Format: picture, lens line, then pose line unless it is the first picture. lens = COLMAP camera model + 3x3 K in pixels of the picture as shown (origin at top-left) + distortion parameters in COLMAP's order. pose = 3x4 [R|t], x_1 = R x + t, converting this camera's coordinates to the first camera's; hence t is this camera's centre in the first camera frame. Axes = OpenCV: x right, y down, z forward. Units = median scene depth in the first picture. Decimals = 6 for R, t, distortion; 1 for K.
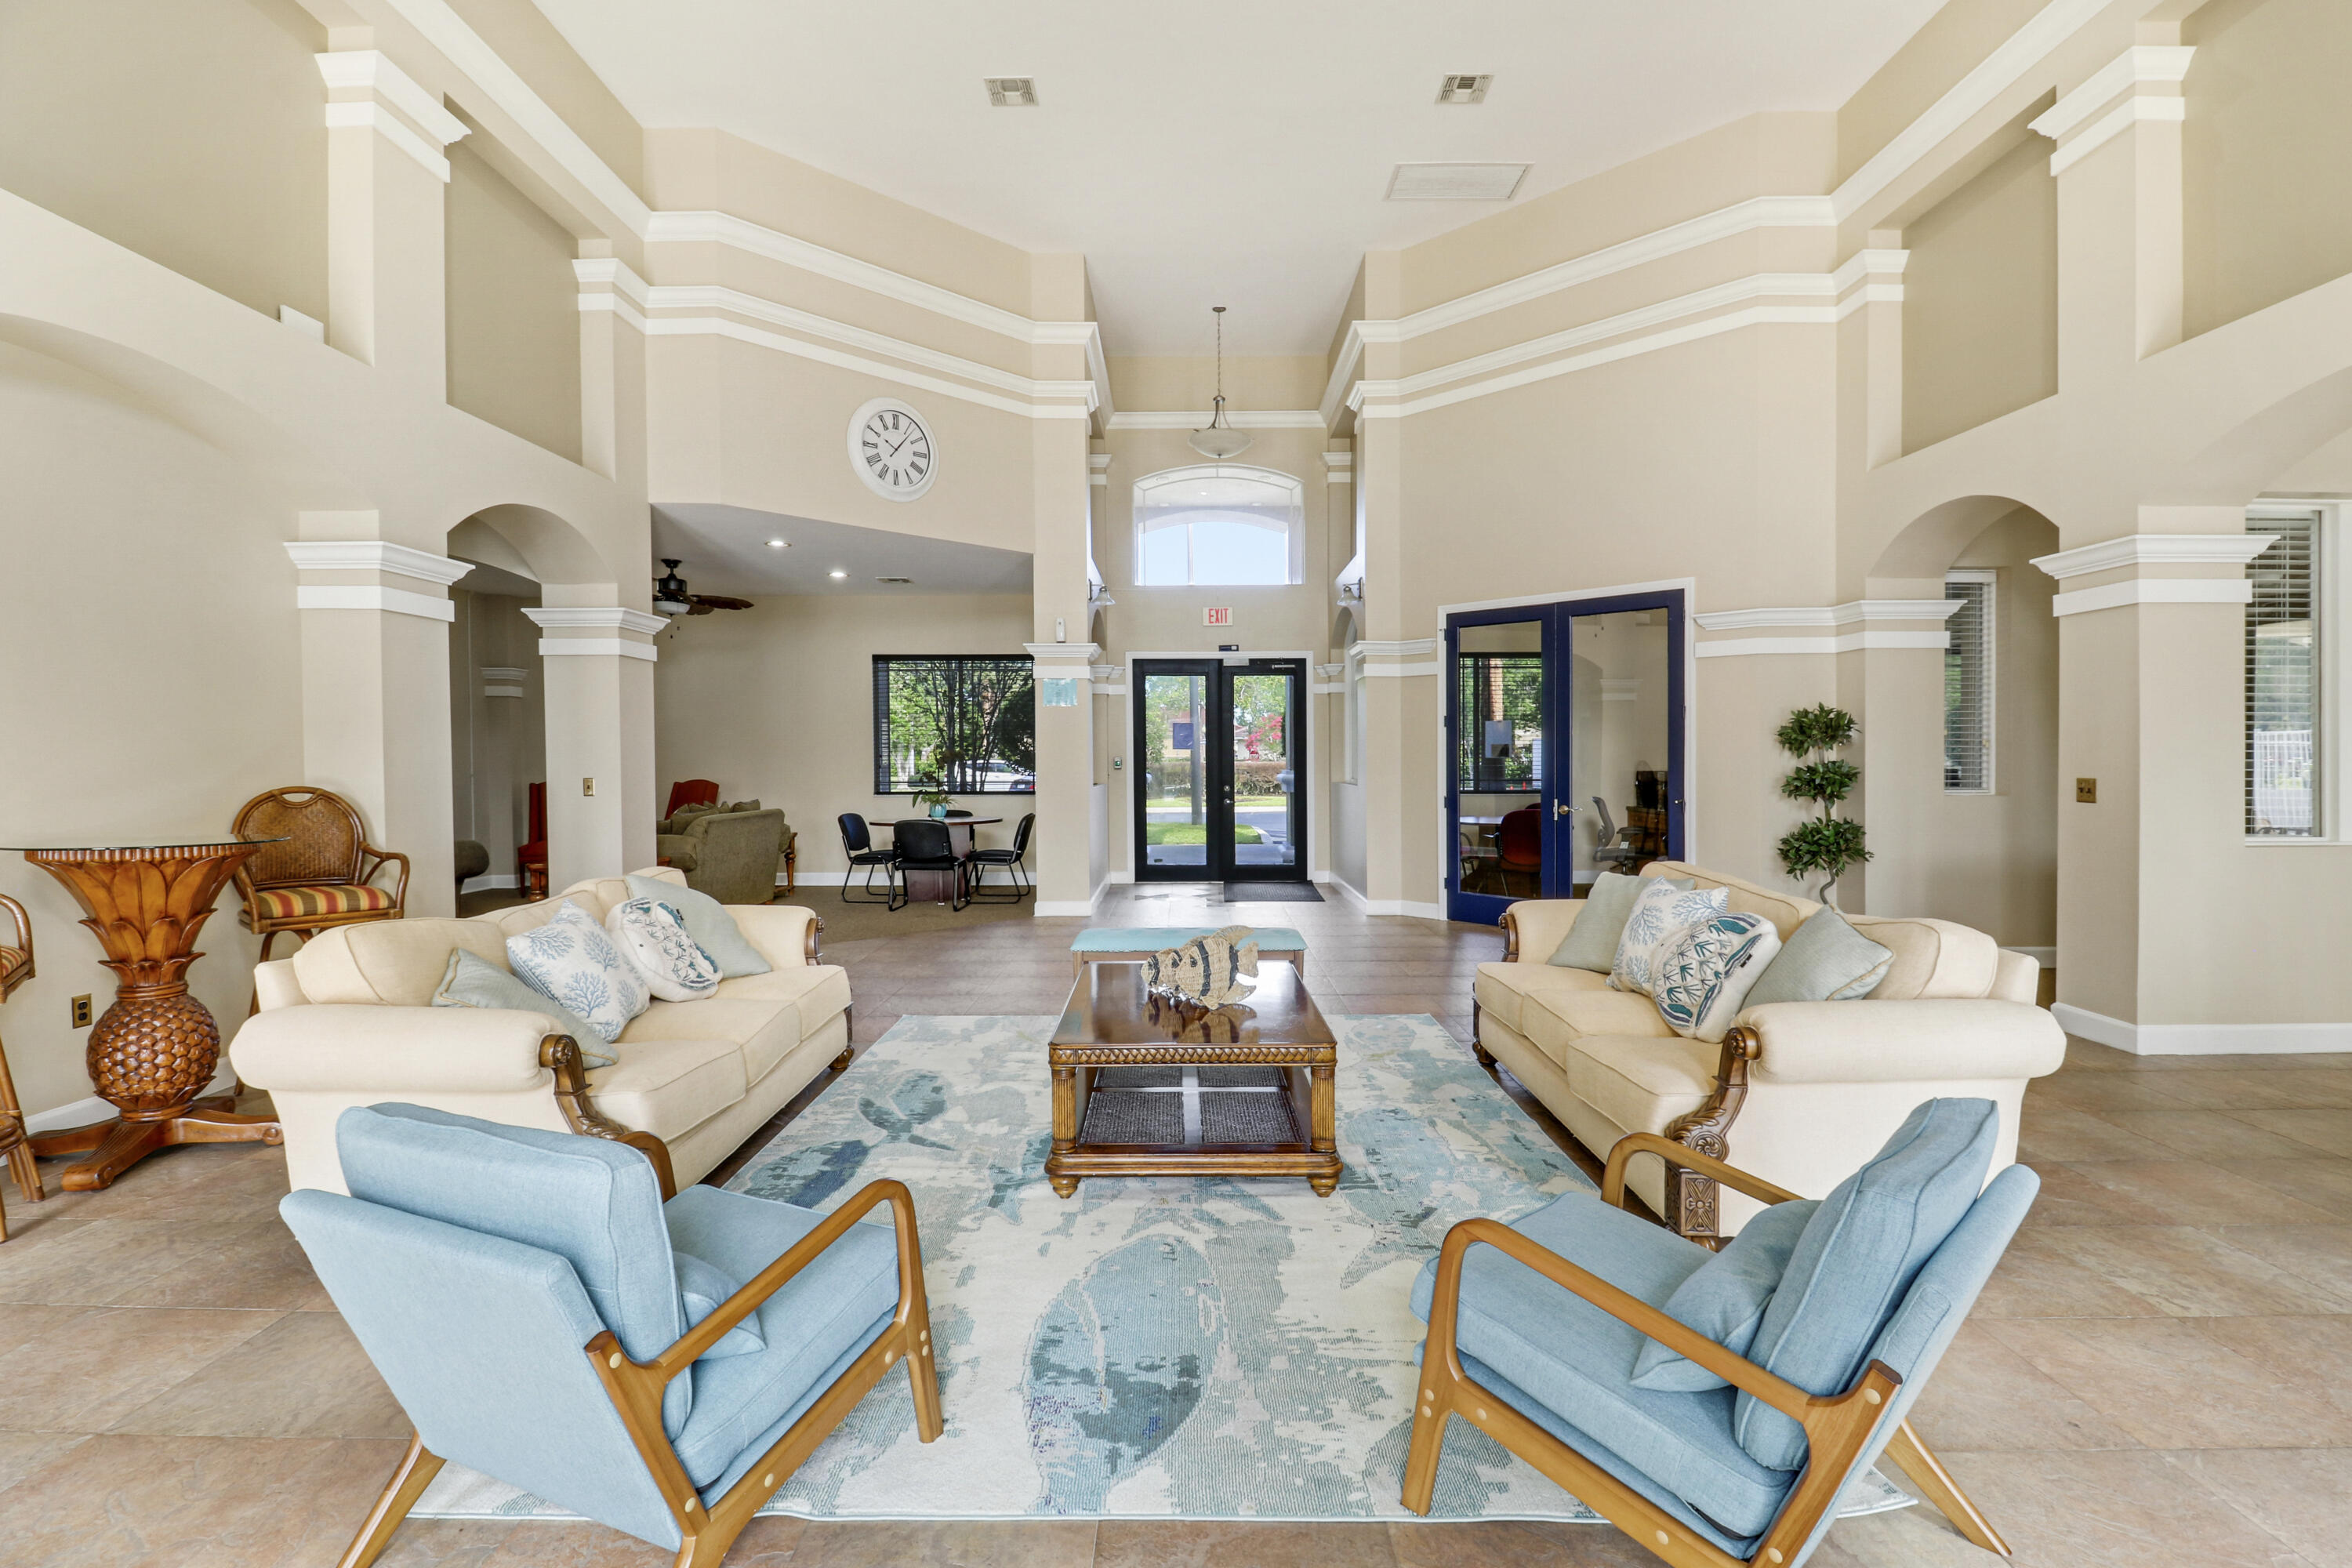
lens RADIAL K [[1094.1, 0, 1178.6], [0, 1094.1, 775.1], [0, 0, 1]] dist [0.004791, 0.001239]
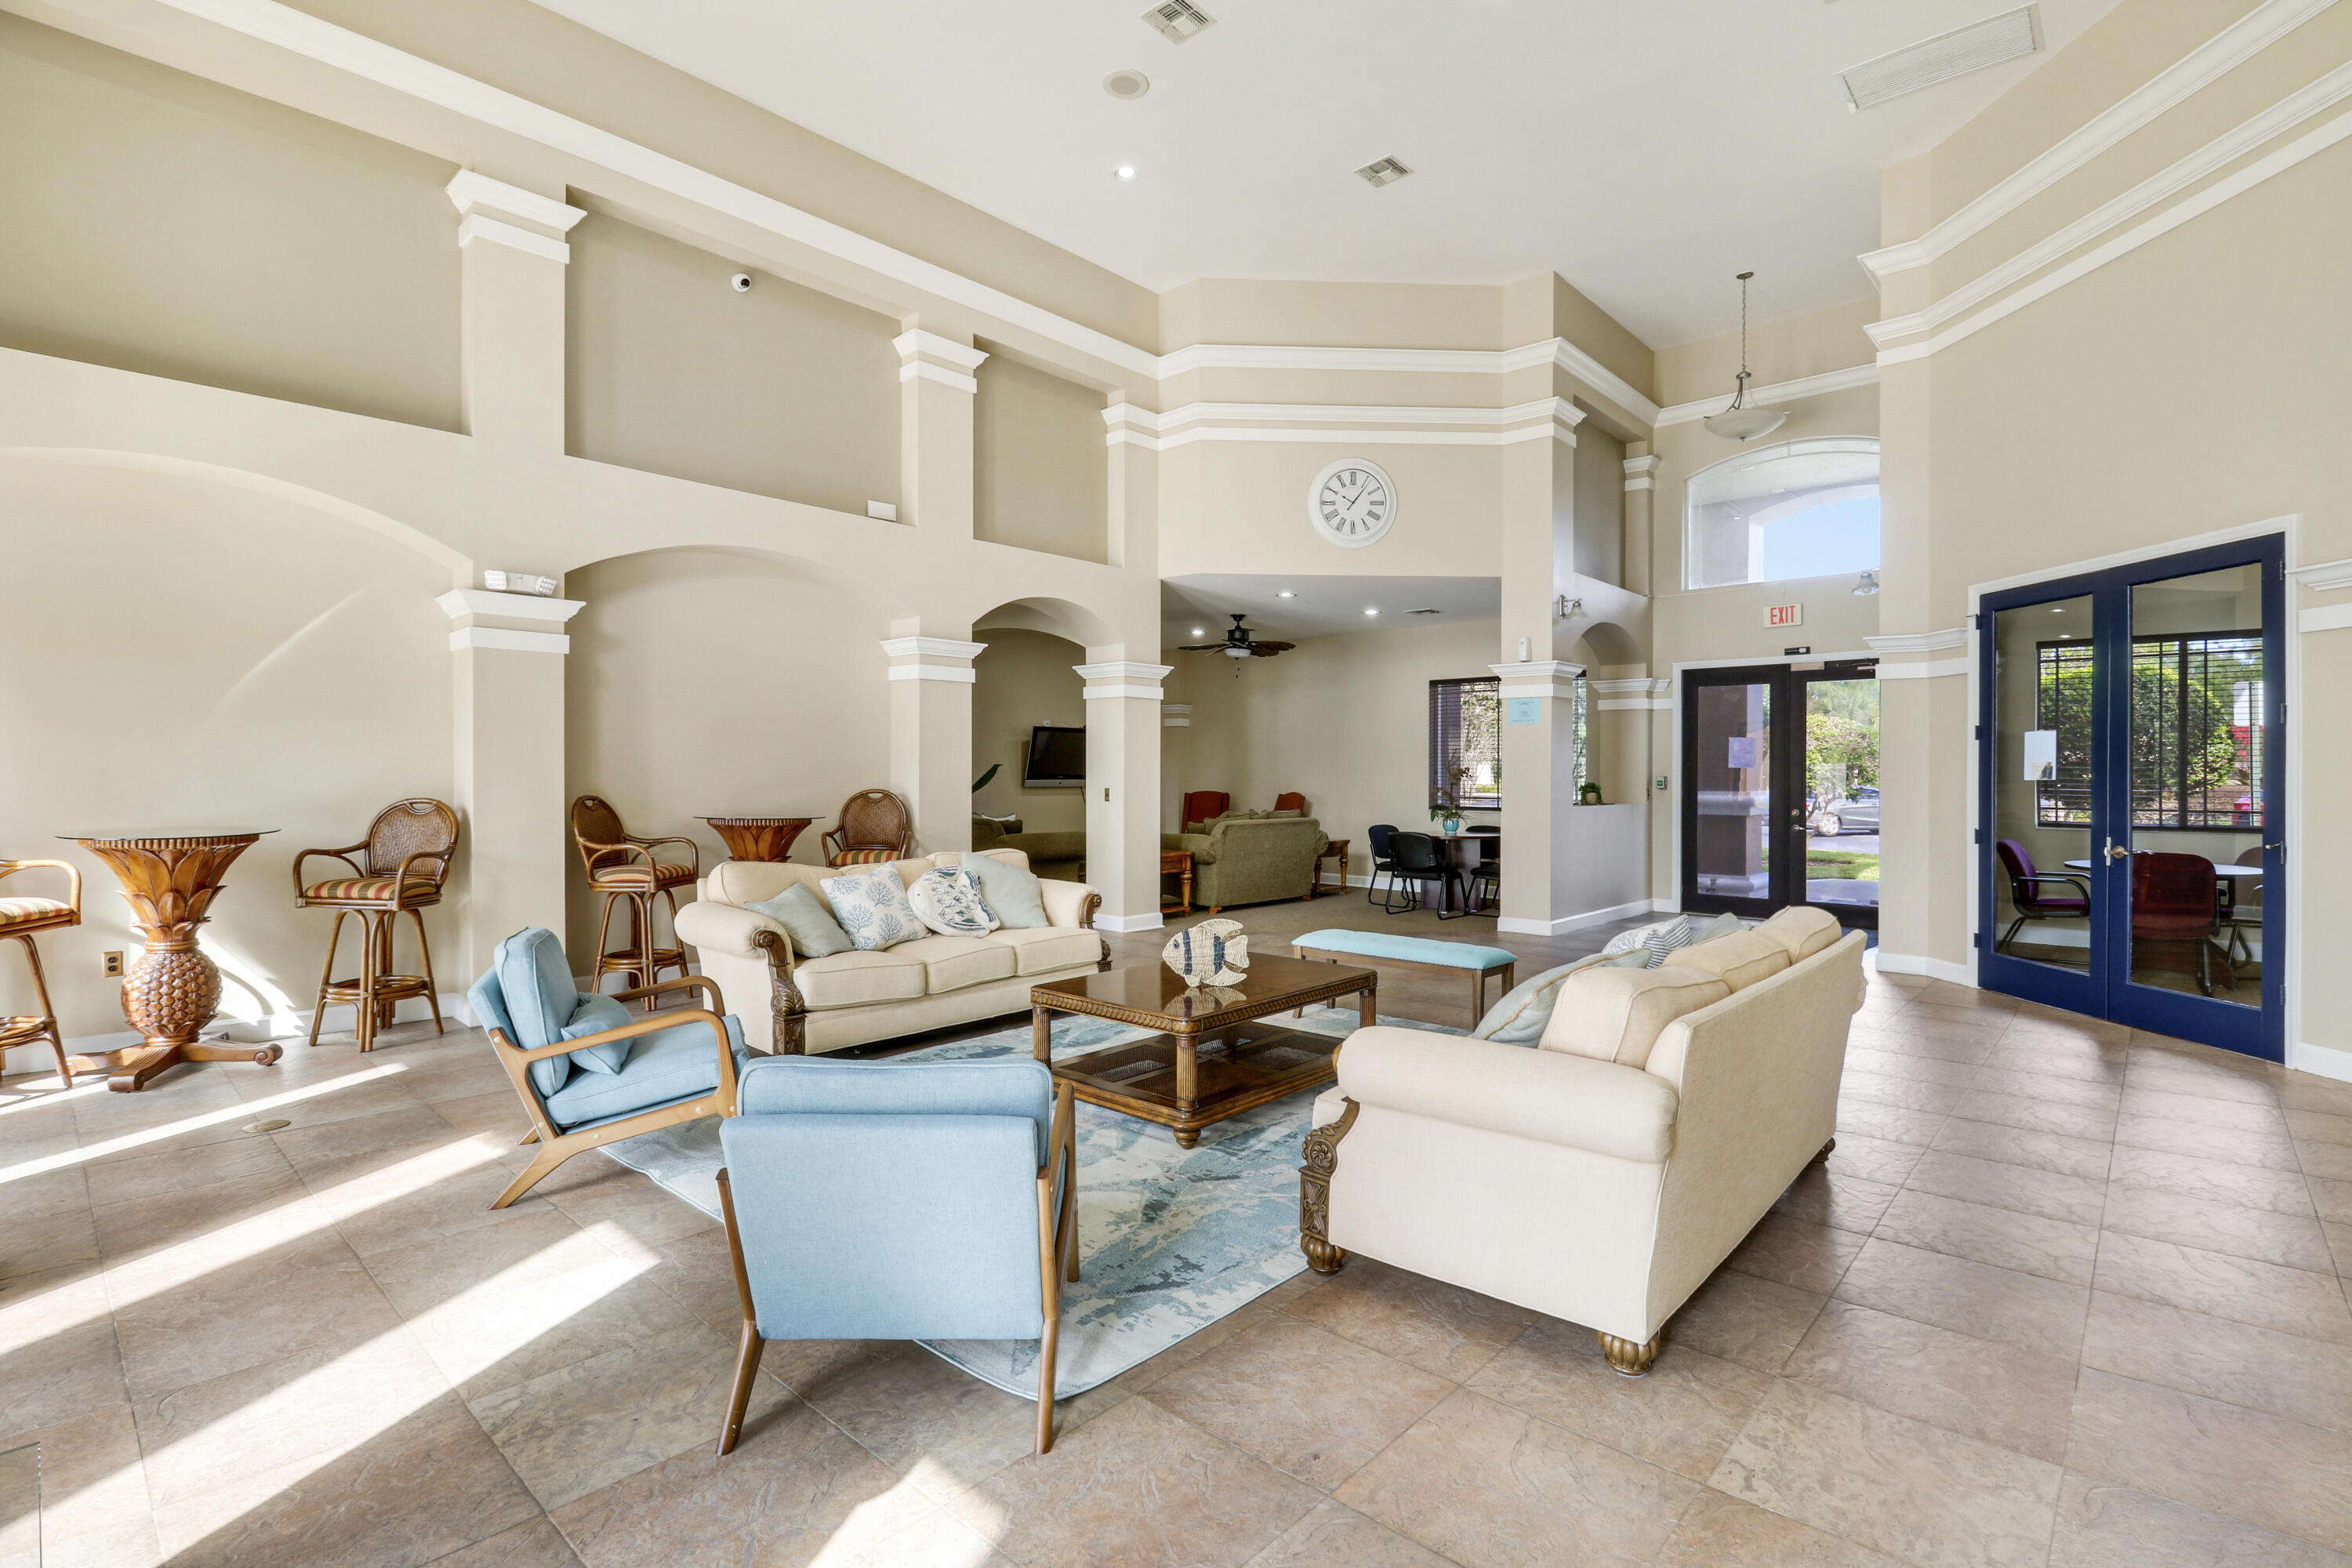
lens RADIAL K [[1094.1, 0, 1196.4], [0, 1094.1, 782.2], [0, 0, 1]] dist [0.004791, 0.001239]
pose [[0.747060, 0.011265, -0.664661, 0.379208], [-0.017218, 0.999849, -0.002407, -0.002786], [0.664534, 0.013242, 0.747141, 0.050175]]
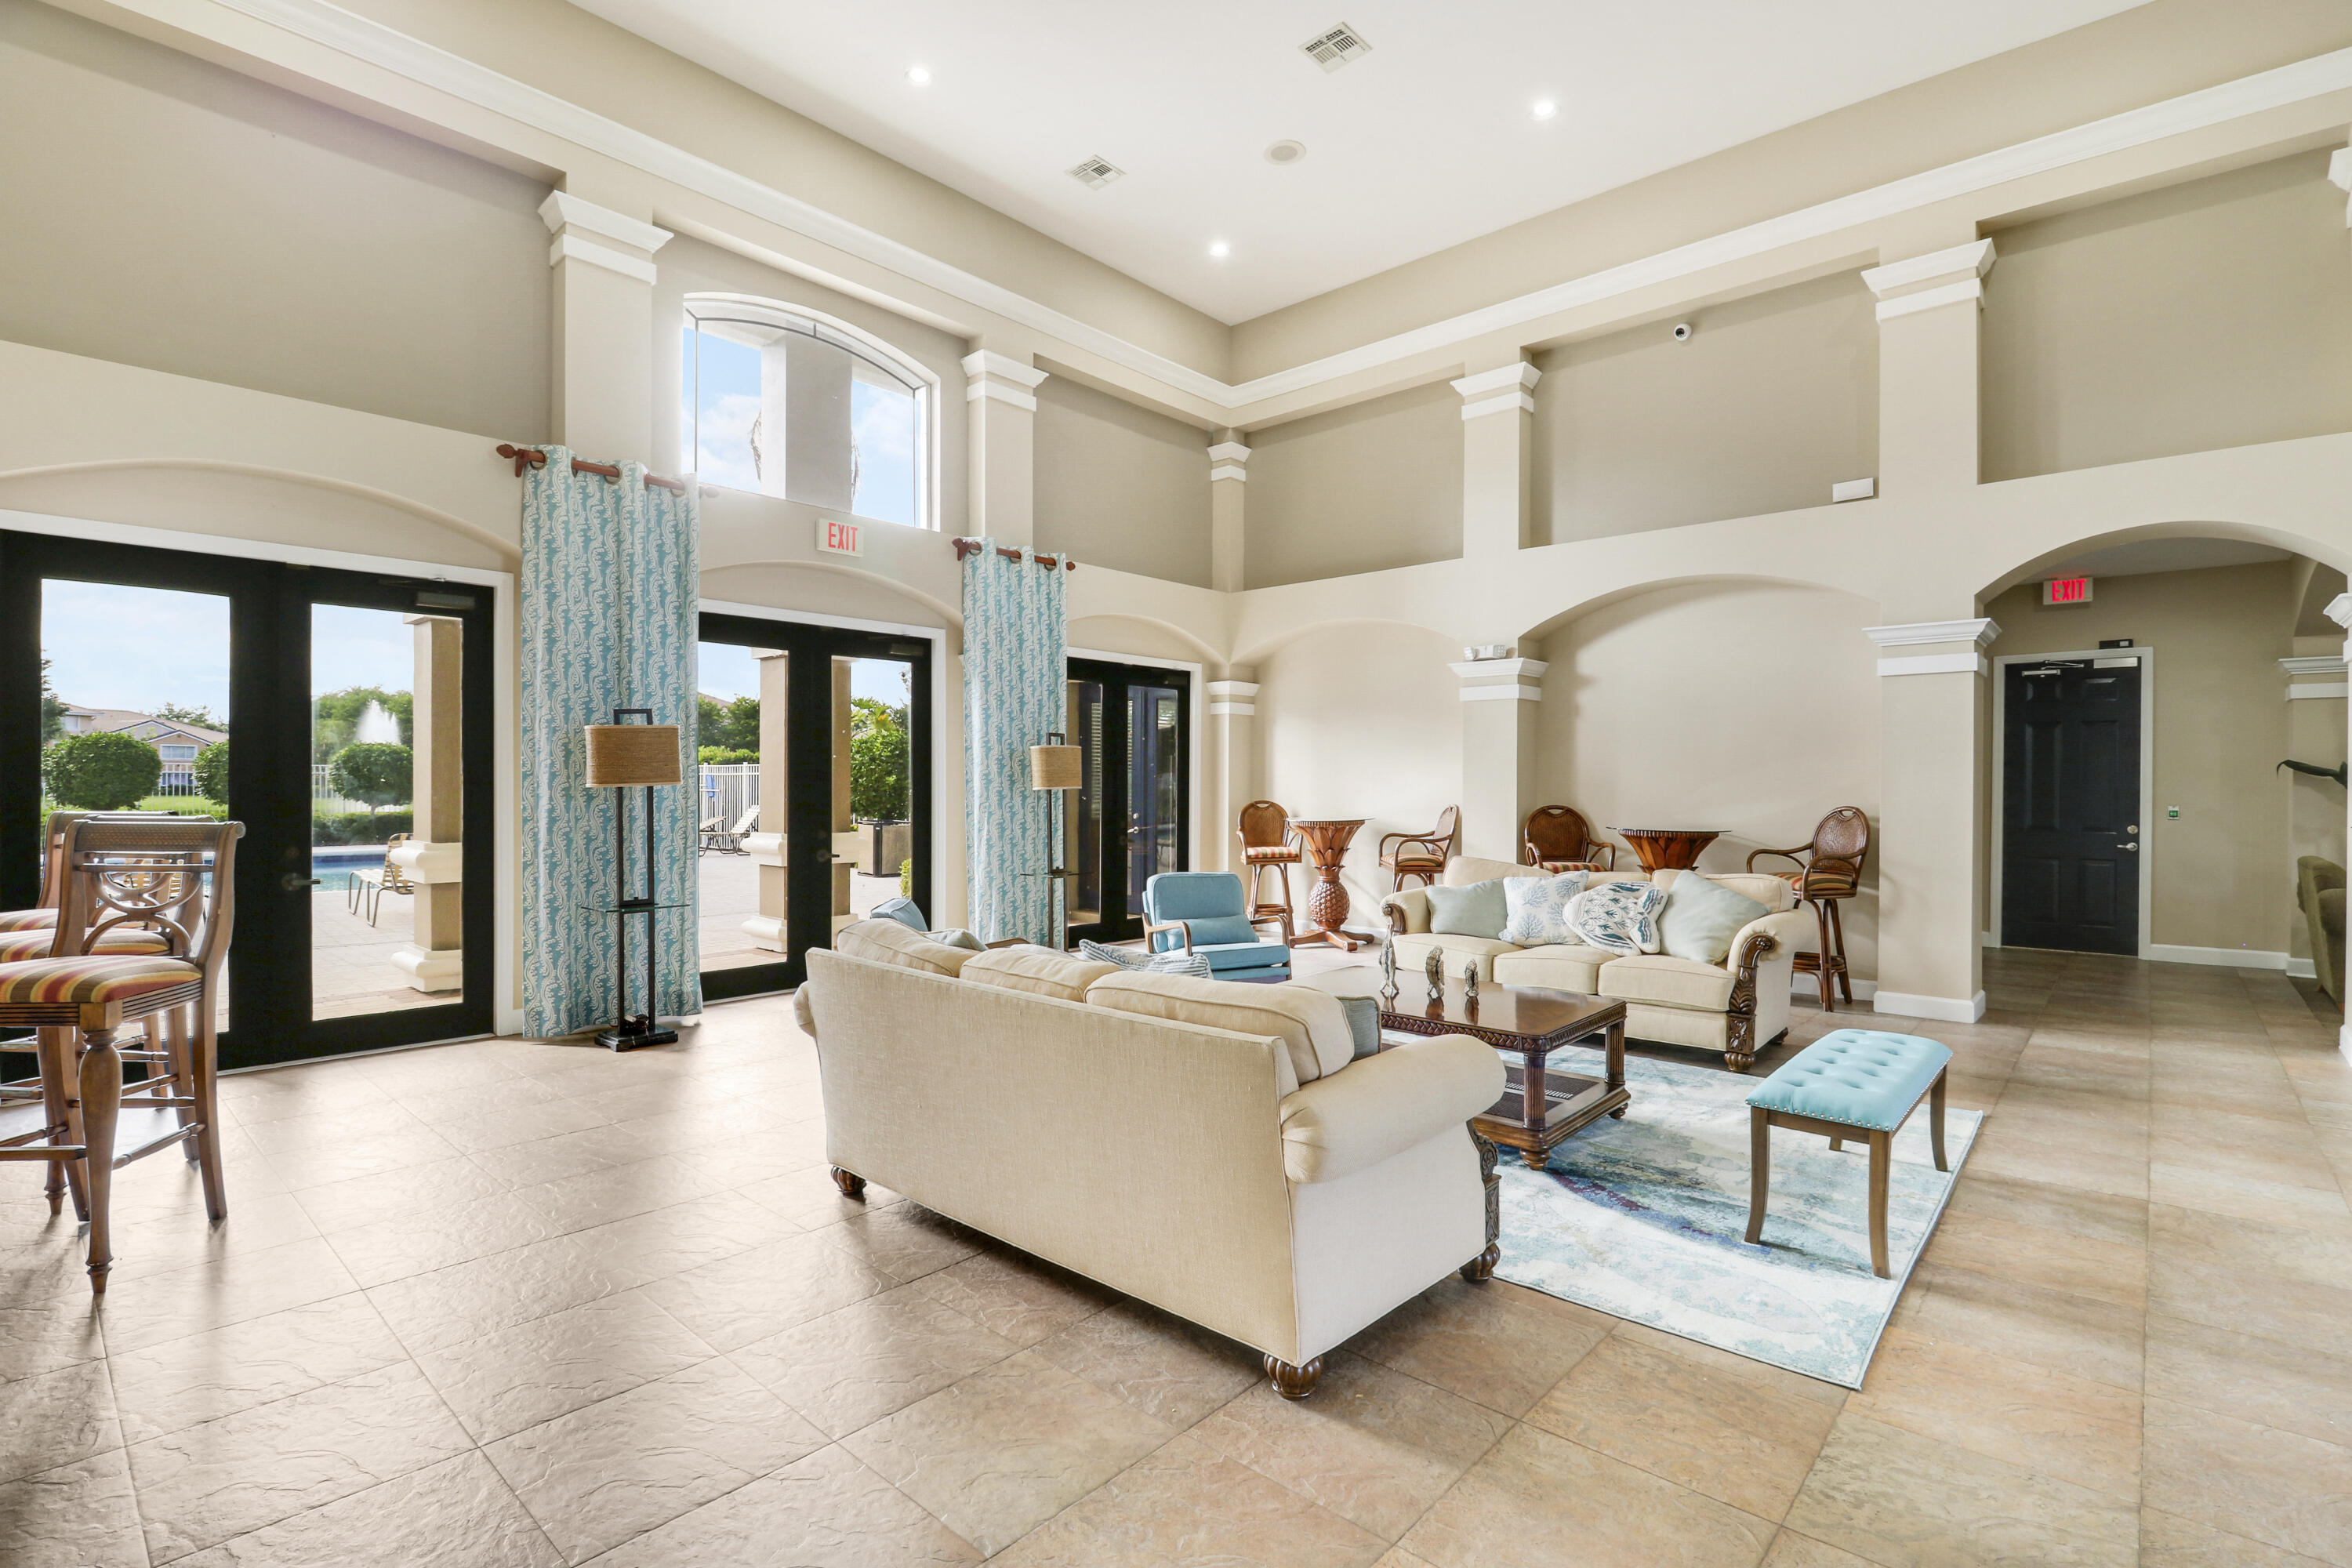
lens RADIAL K [[1094.1, 0, 1175.9], [0, 1094.1, 785.6], [0, 0, 1]] dist [0.004791, 0.001239]
pose [[-0.659759, 0.010269, -0.751407, 0.517826], [-0.007473, 0.999768, 0.020224, -0.022519], [0.751440, 0.018958, -0.659529, 0.748717]]
